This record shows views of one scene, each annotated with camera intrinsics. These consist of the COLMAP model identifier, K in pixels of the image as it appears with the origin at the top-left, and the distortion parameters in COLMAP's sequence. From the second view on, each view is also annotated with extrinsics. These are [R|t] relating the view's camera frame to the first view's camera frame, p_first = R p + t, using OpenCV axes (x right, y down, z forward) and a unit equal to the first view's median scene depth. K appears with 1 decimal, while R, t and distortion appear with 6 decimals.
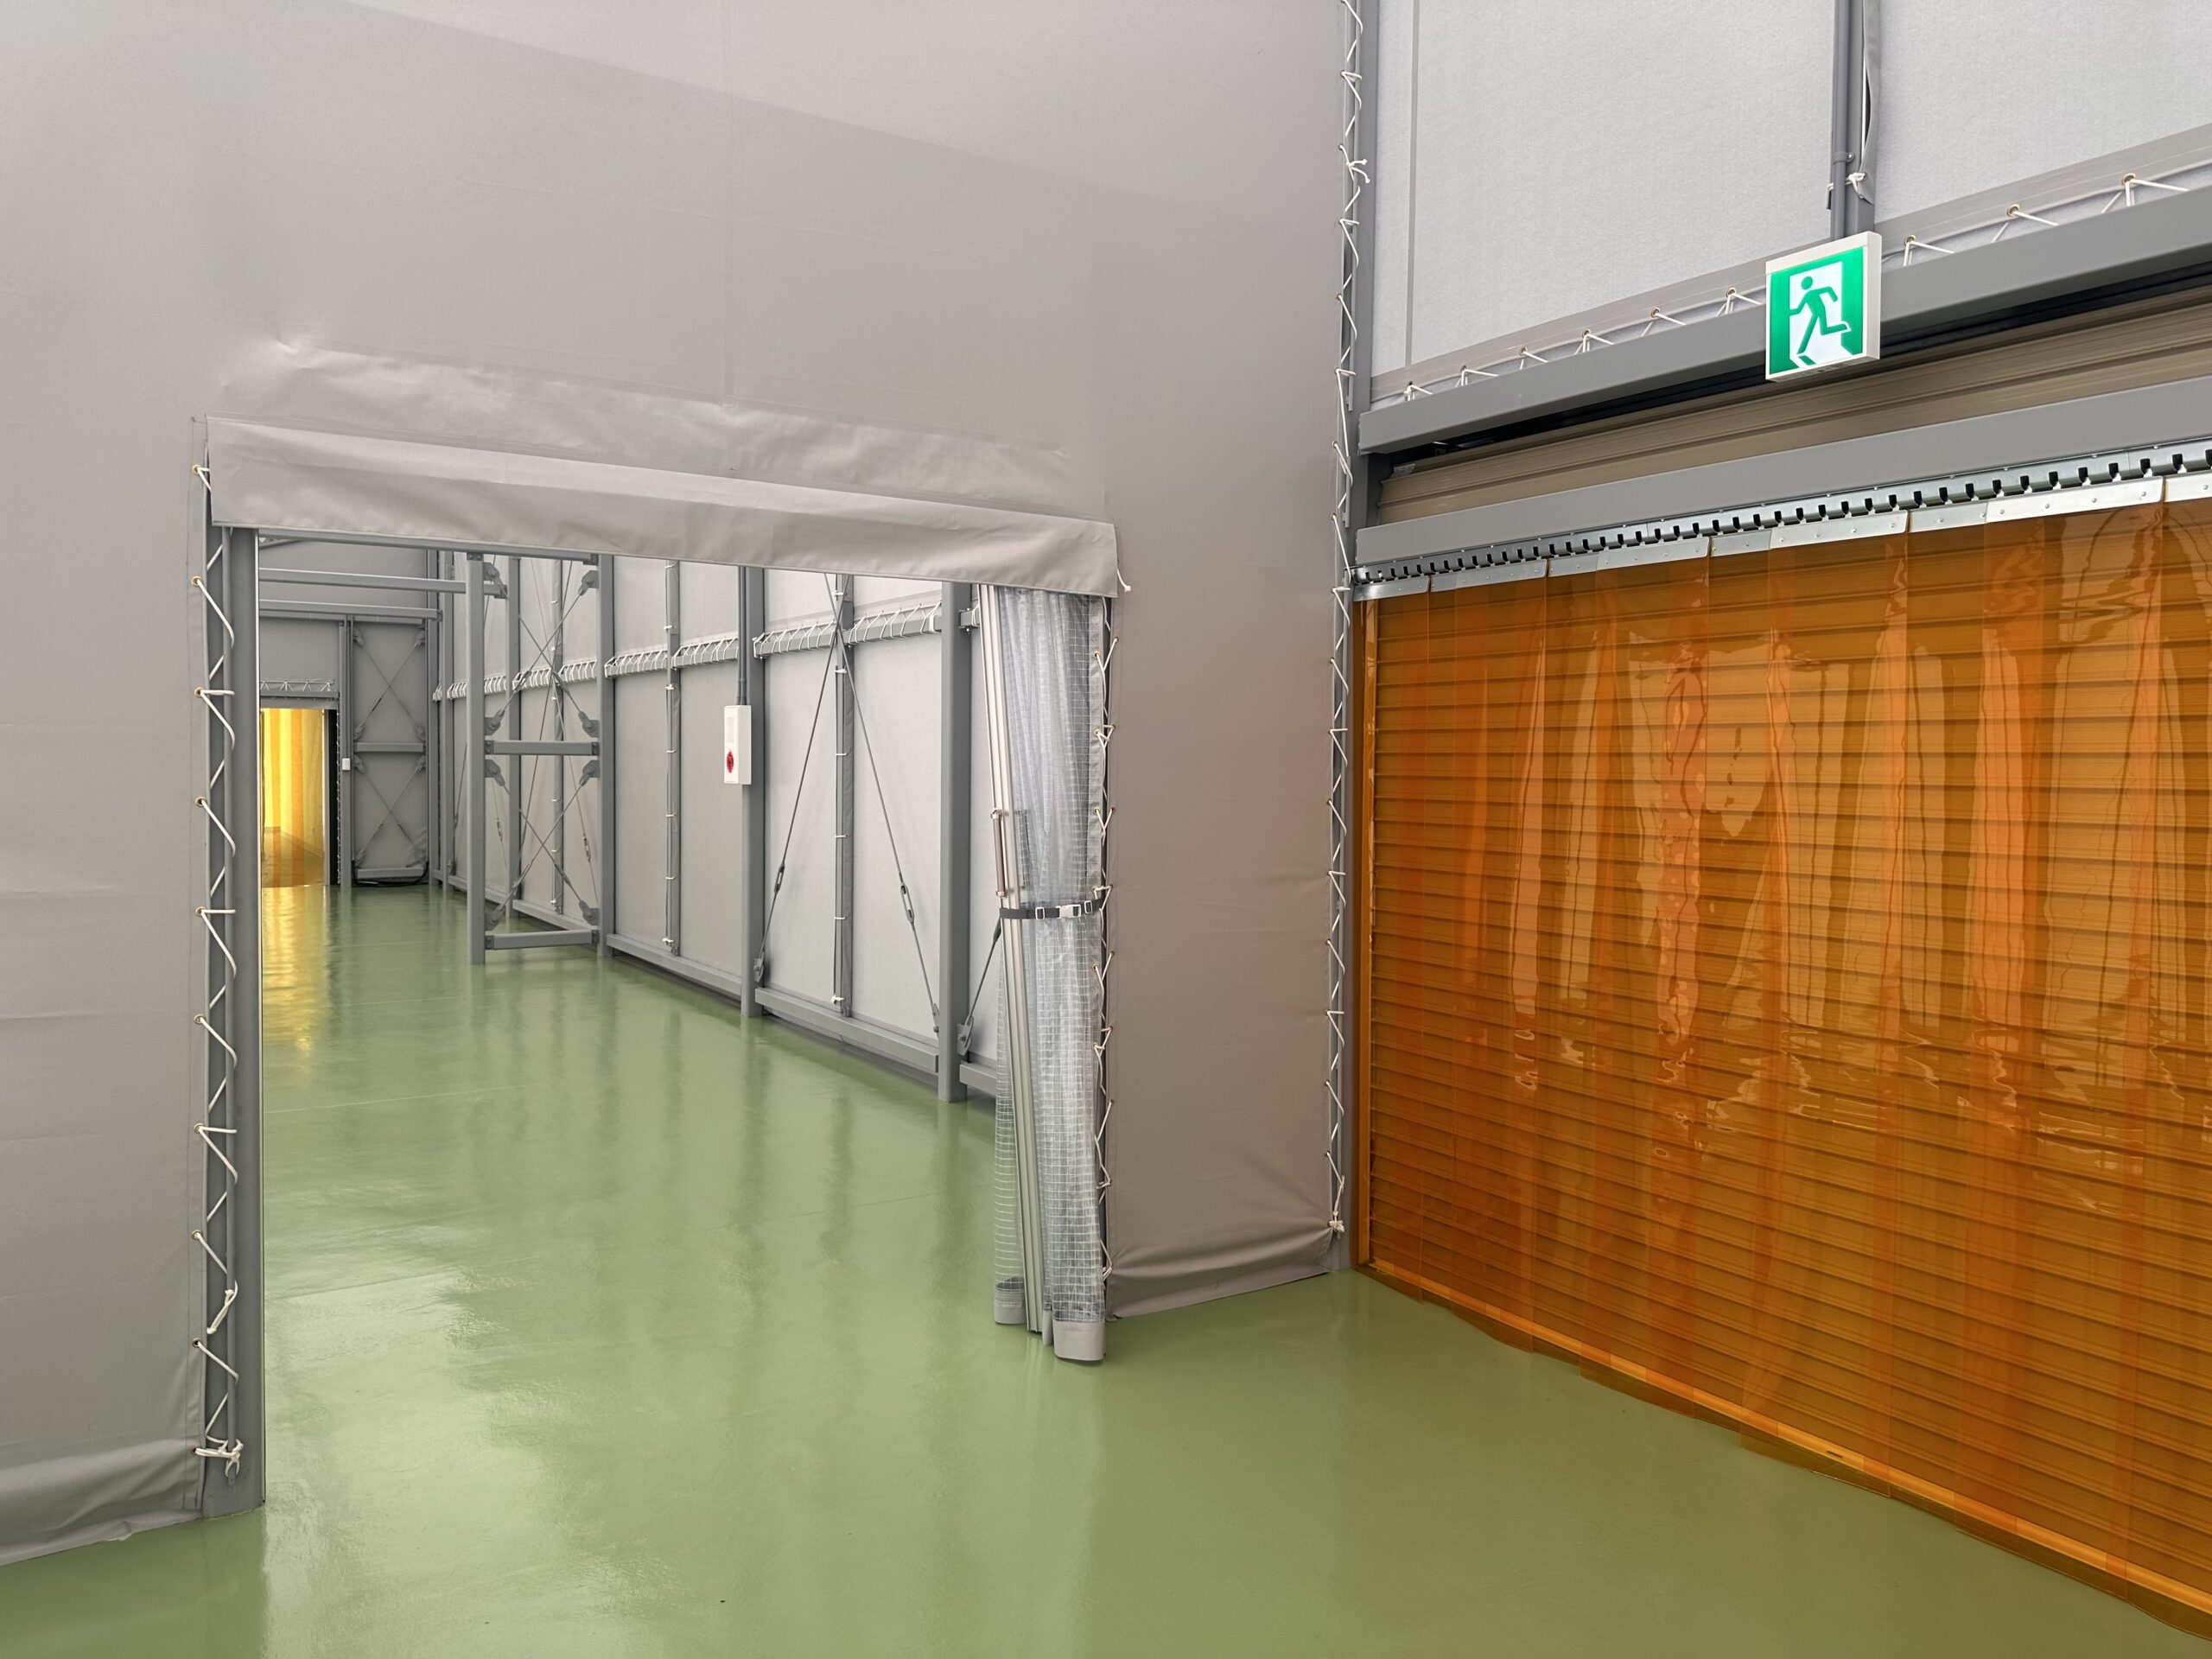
lens RADIAL K [[1518.7, 0, 1098.2], [0, 1518.7, 803.9], [0, 0, 1]] dist [0.079150, -0.131076]
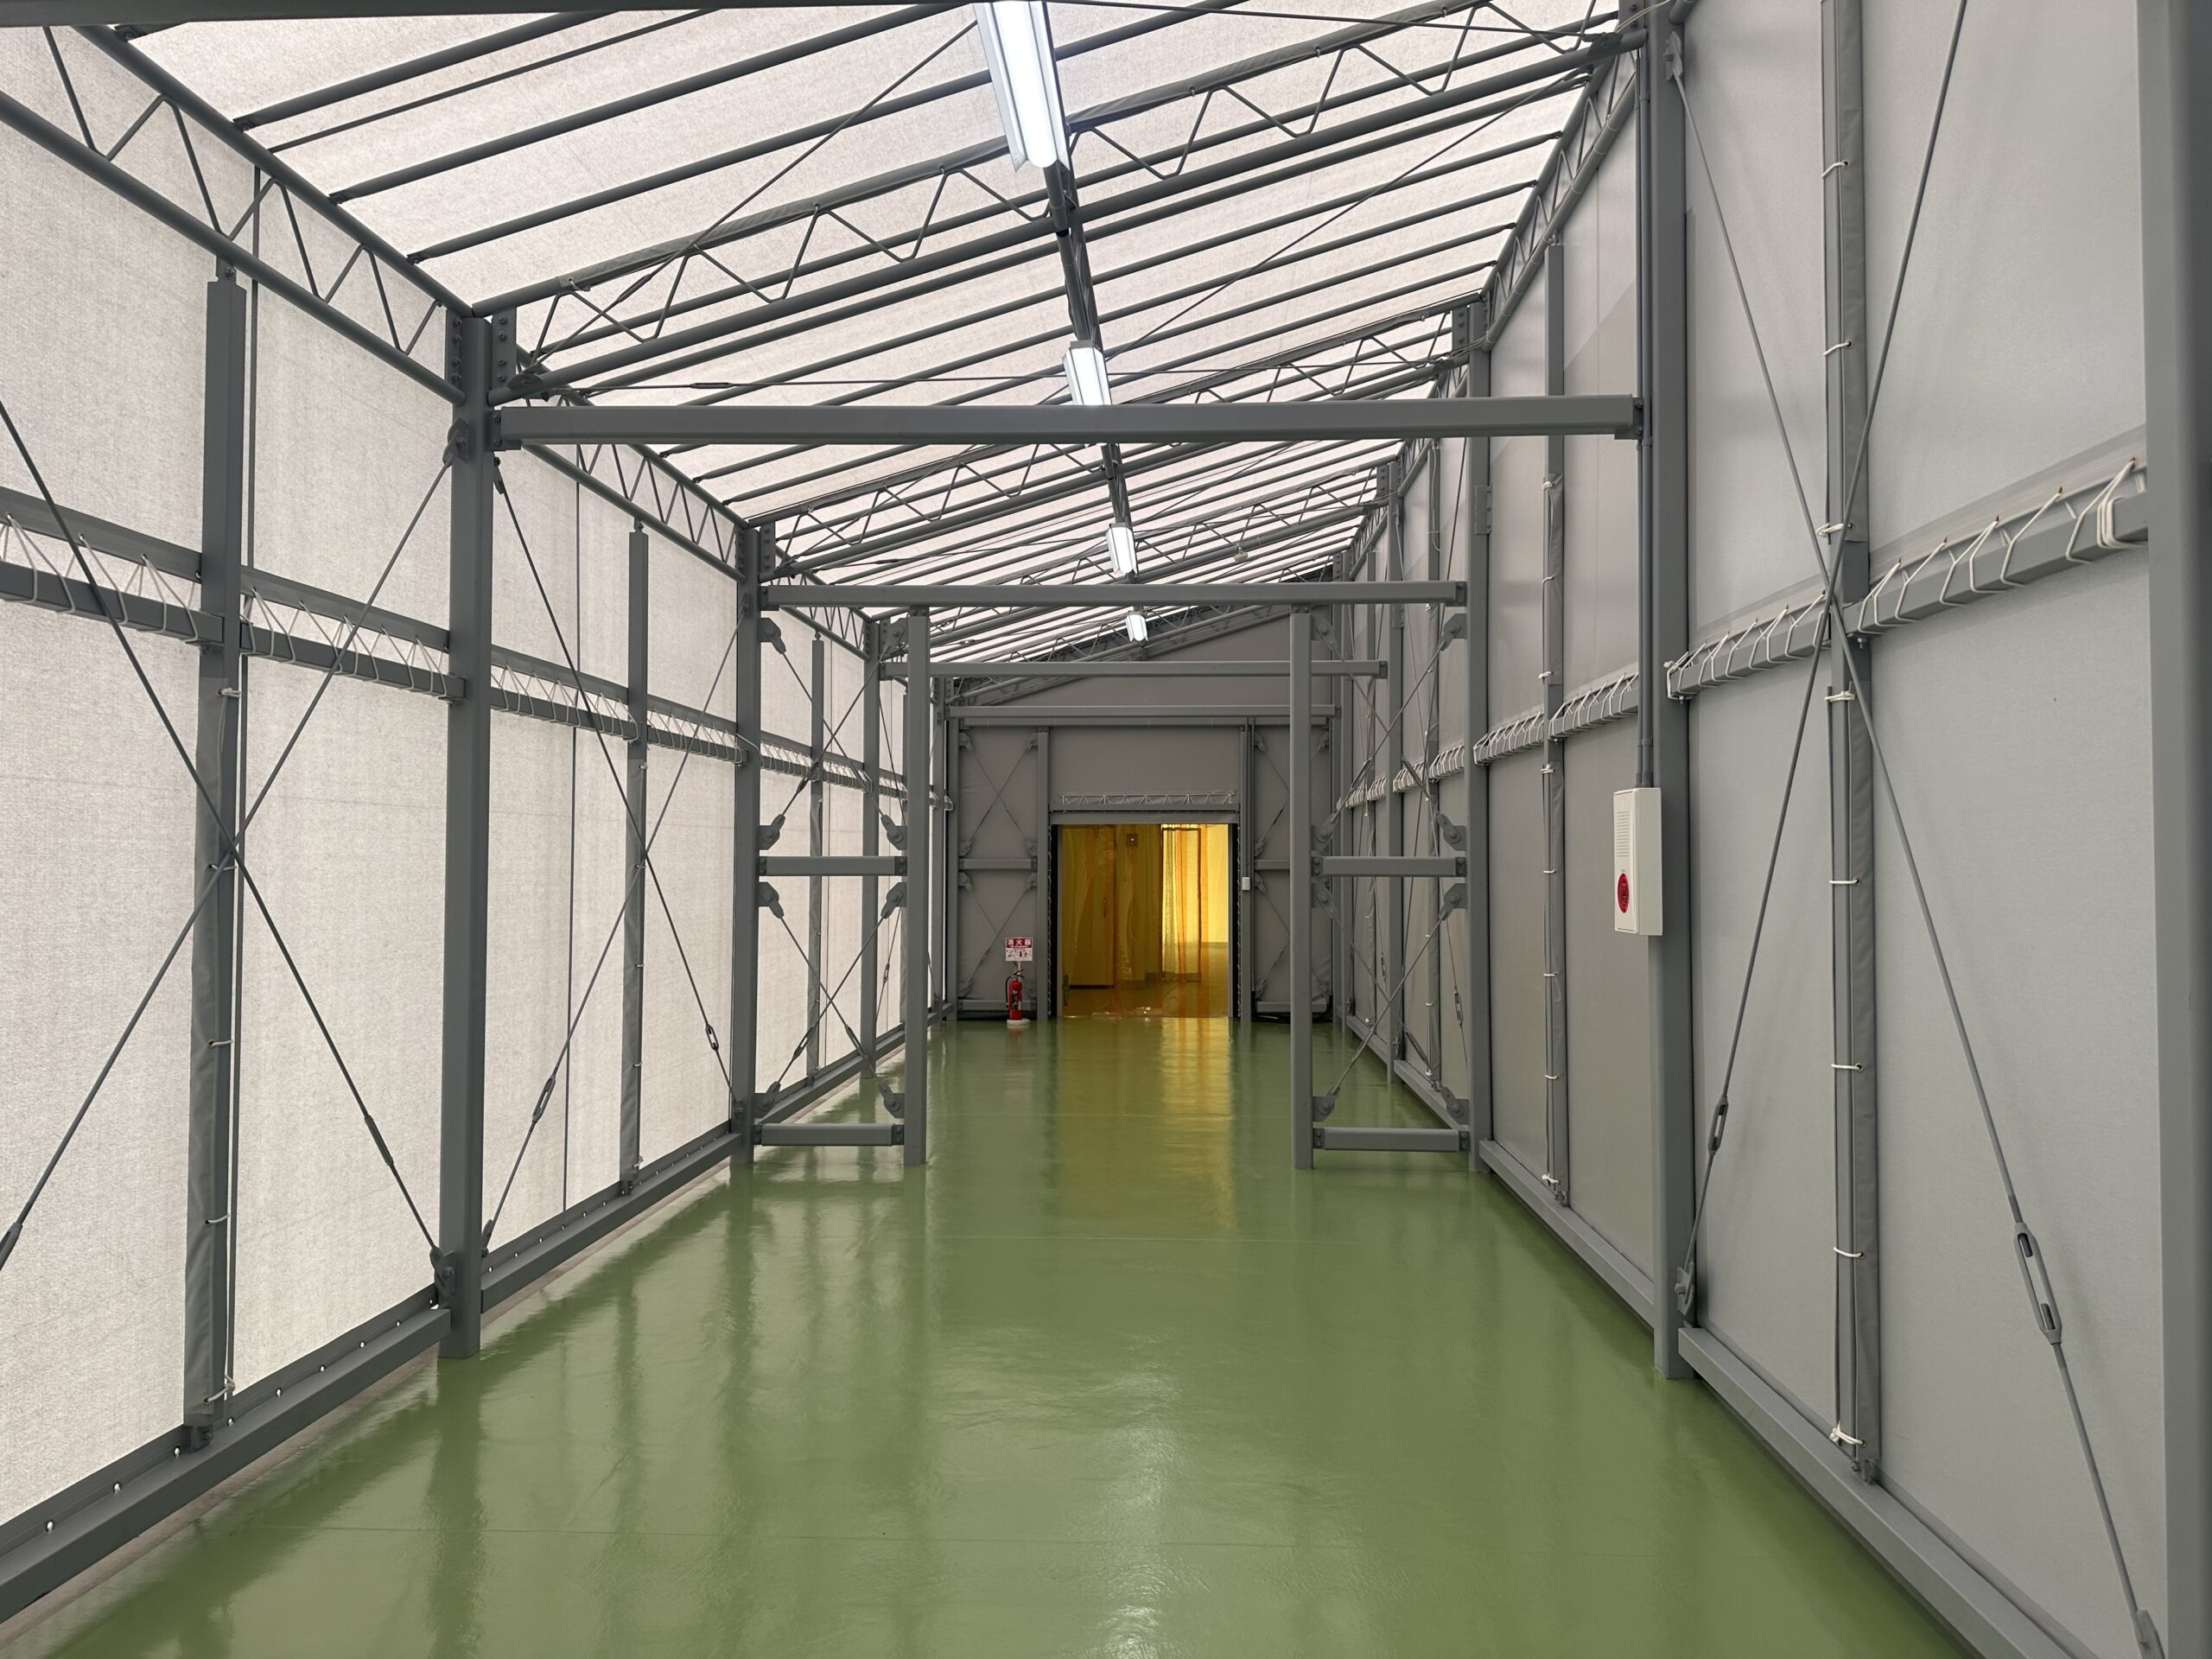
lens RADIAL K [[1518.7, 0, 1098.2], [0, 1518.7, 803.9], [0, 0, 1]] dist [0.079150, -0.131076]
pose [[0.808753, -0.029412, -0.587413, -0.066568], [-0.013848, 0.997520, -0.069011, -0.017673], [0.587986, 0.063948, 0.806339, 0.418088]]
